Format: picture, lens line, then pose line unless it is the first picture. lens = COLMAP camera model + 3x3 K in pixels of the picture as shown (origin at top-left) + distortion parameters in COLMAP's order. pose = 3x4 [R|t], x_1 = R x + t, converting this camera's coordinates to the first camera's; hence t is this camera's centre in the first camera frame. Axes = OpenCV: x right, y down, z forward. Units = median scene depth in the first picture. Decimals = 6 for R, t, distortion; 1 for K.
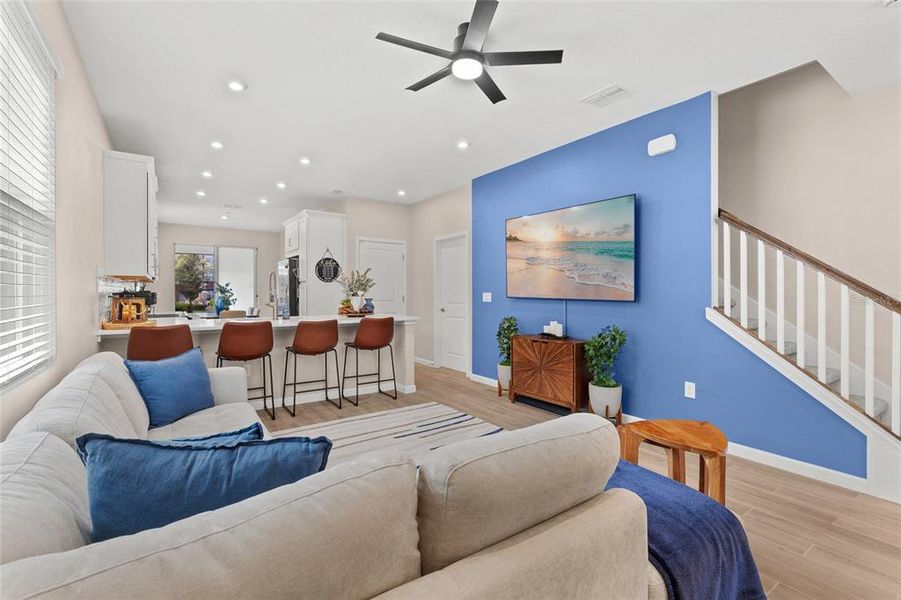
lens RADIAL K [[406.0, 0, 452.0], [0, 406.0, 295.9], [0, 0, 1]] dist [0.004162, -0.000010]
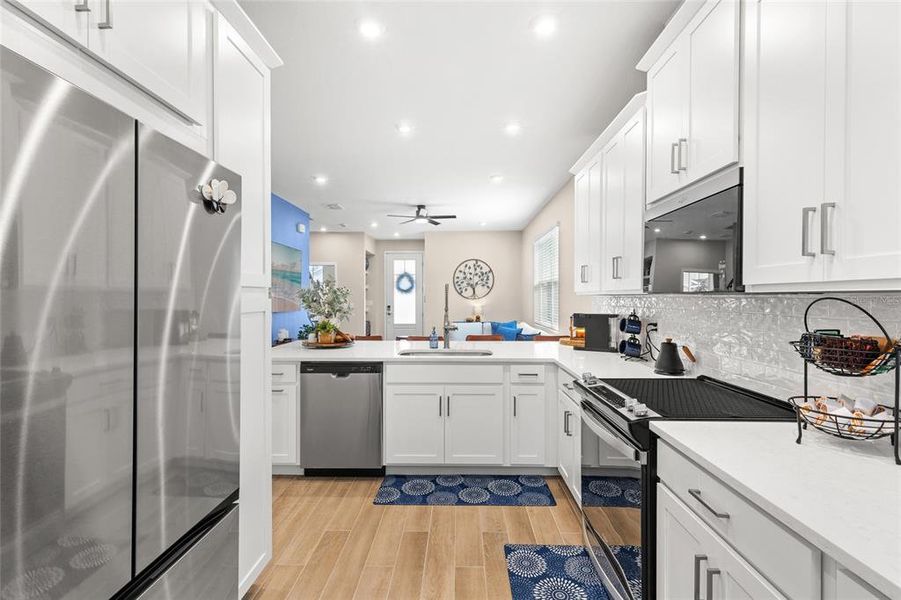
lens RADIAL K [[406.0, 0, 452.0], [0, 406.0, 295.9], [0, 0, 1]] dist [0.004162, -0.000010]
pose [[-0.809062, -0.001800, 0.587721, -0.976804], [0.001218, 0.999988, 0.004739, -0.049903], [-0.587722, 0.004550, -0.809050, 1.762551]]
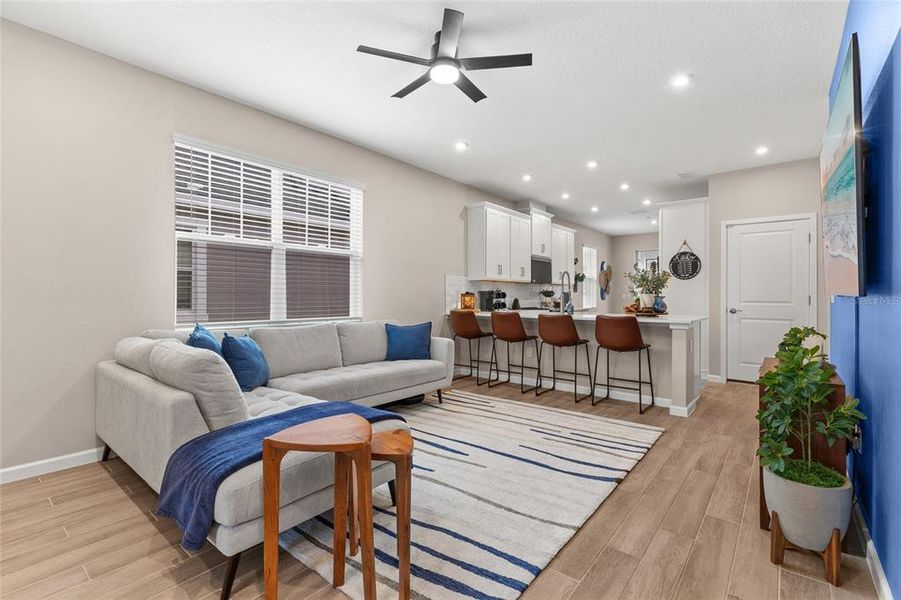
lens RADIAL K [[406.0, 0, 452.0], [0, 406.0, 295.9], [0, 0, 1]] dist [0.004162, -0.000010]
pose [[0.273806, -0.003099, -0.961780, 0.626969], [-0.008651, 0.999946, -0.005685, 0.017675], [0.961746, 0.009877, 0.273764, 0.421554]]
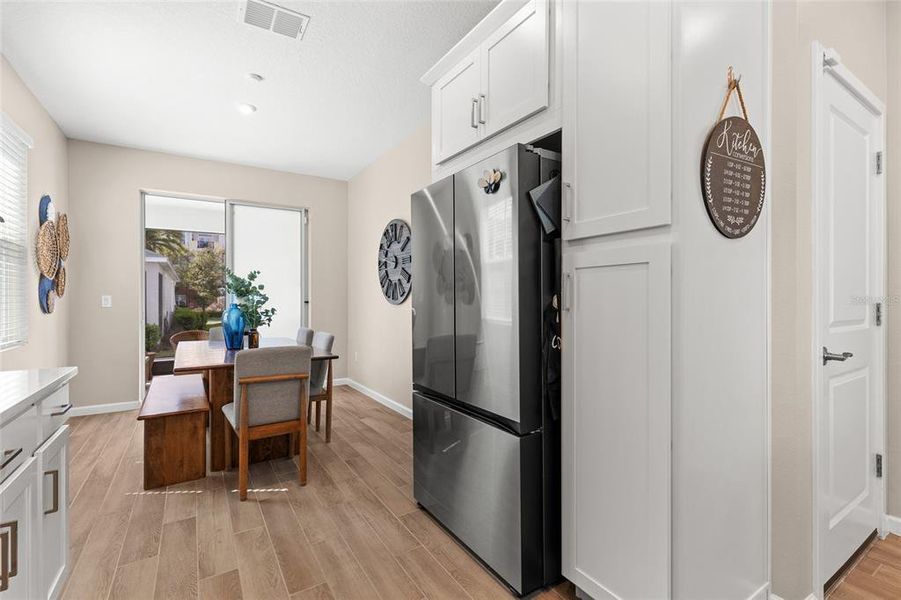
lens RADIAL K [[406.0, 0, 452.0], [0, 406.0, 295.9], [0, 0, 1]] dist [0.004162, -0.000010]
pose [[0.999319, -0.003590, -0.036734, -0.686299], [0.003174, 0.999930, -0.011358, -0.002846], [0.036772, 0.011234, 0.999261, 1.216899]]
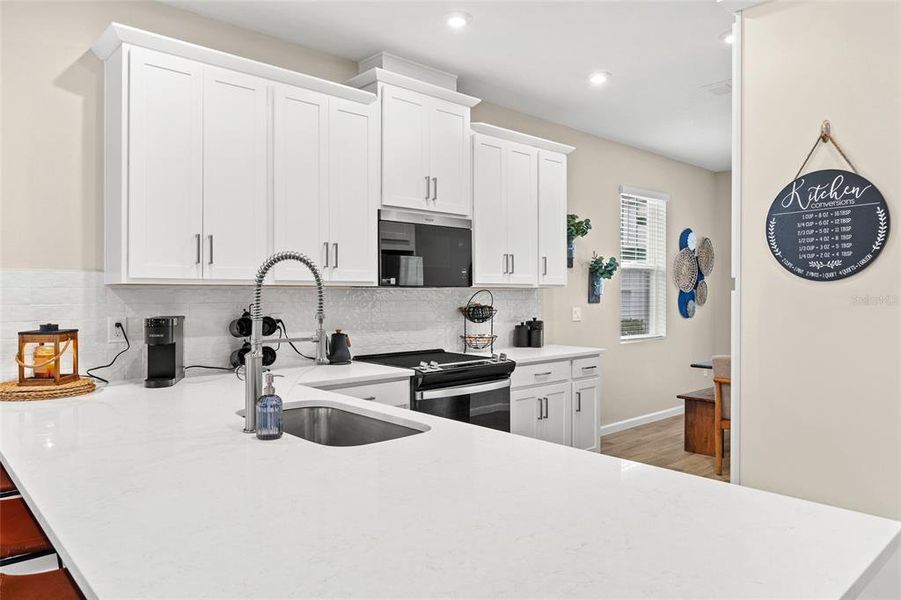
lens RADIAL K [[604.3, 0, 451.7], [0, 604.3, 296.0], [0, 0, 1]] dist [0.005393, -0.000823]
pose [[0.132100, 0.005307, -0.991222, -0.008684], [-0.007934, 0.999959, 0.004296, -0.039442], [0.991205, 0.007297, 0.132137, 1.169591]]
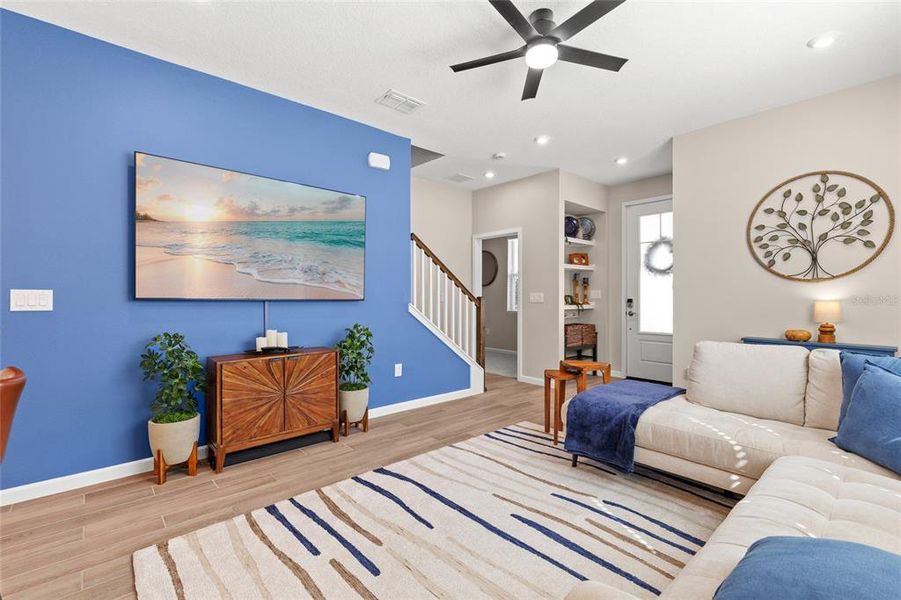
lens RADIAL K [[406.0, 0, 452.0], [0, 406.0, 295.9], [0, 0, 1]] dist [0.004162, -0.000010]
pose [[-0.121565, -0.003850, 0.992576, -0.522228], [0.006055, 0.999971, 0.004620, -0.000168], [-0.992565, 0.006572, -0.121538, 0.772799]]
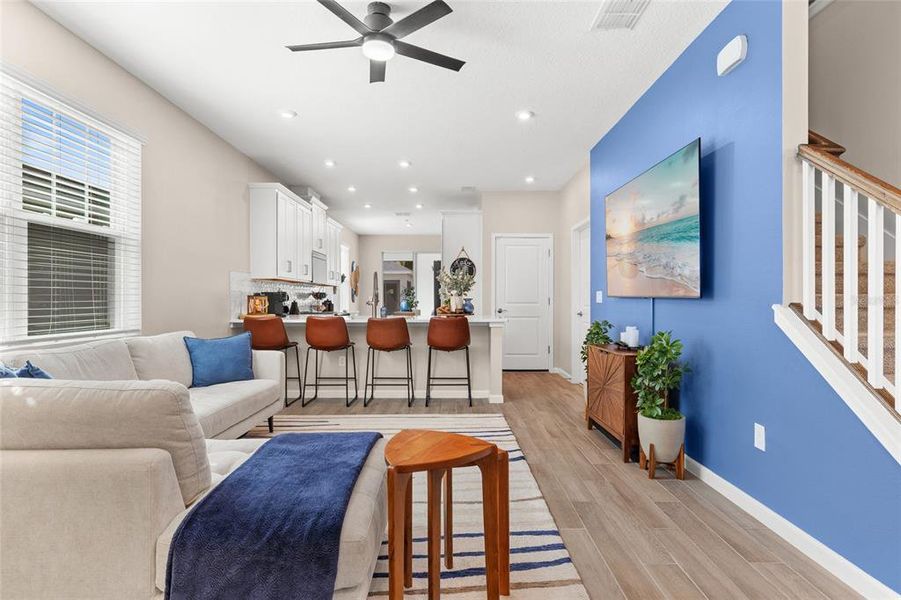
lens RADIAL K [[469.2, 0, 450.5], [0, 469.2, 300.0], [0, 0, 1]] dist [0.003589, 0.000330]
pose [[0.820488, -0.001153, -0.571663, 0.476322], [-0.002651, 0.999980, -0.005822, 0.020606], [0.571658, 0.006293, 0.820468, 0.105354]]
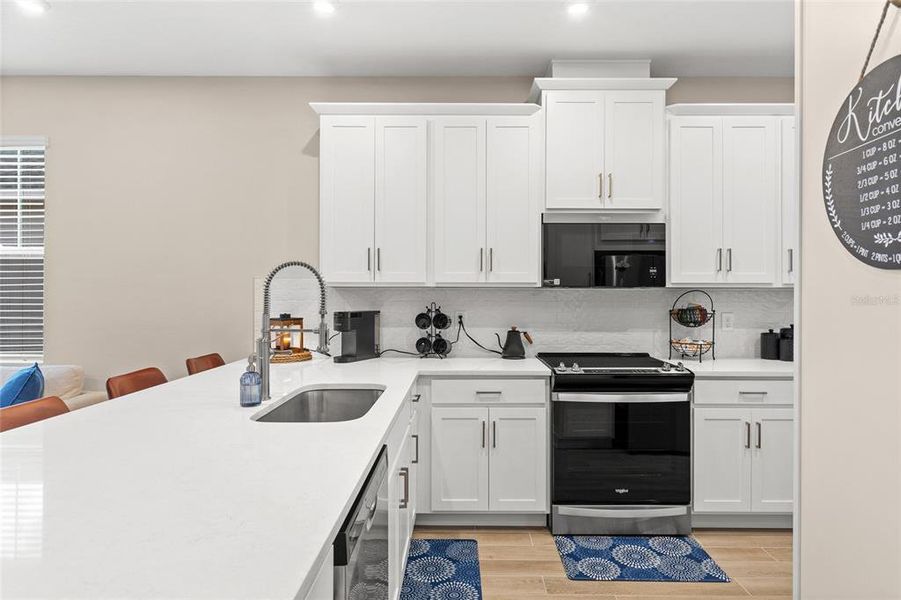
lens RADIAL K [[523.5, 0, 459.7], [0, 523.5, 294.4], [0, 0, 1]] dist [-0.000365, -0.000339]
pose [[-0.575263, -0.001074, -0.817968, -0.169536], [-0.008459, 0.999953, 0.004636, -0.040412], [0.817925, 0.009586, -0.575245, 1.523745]]
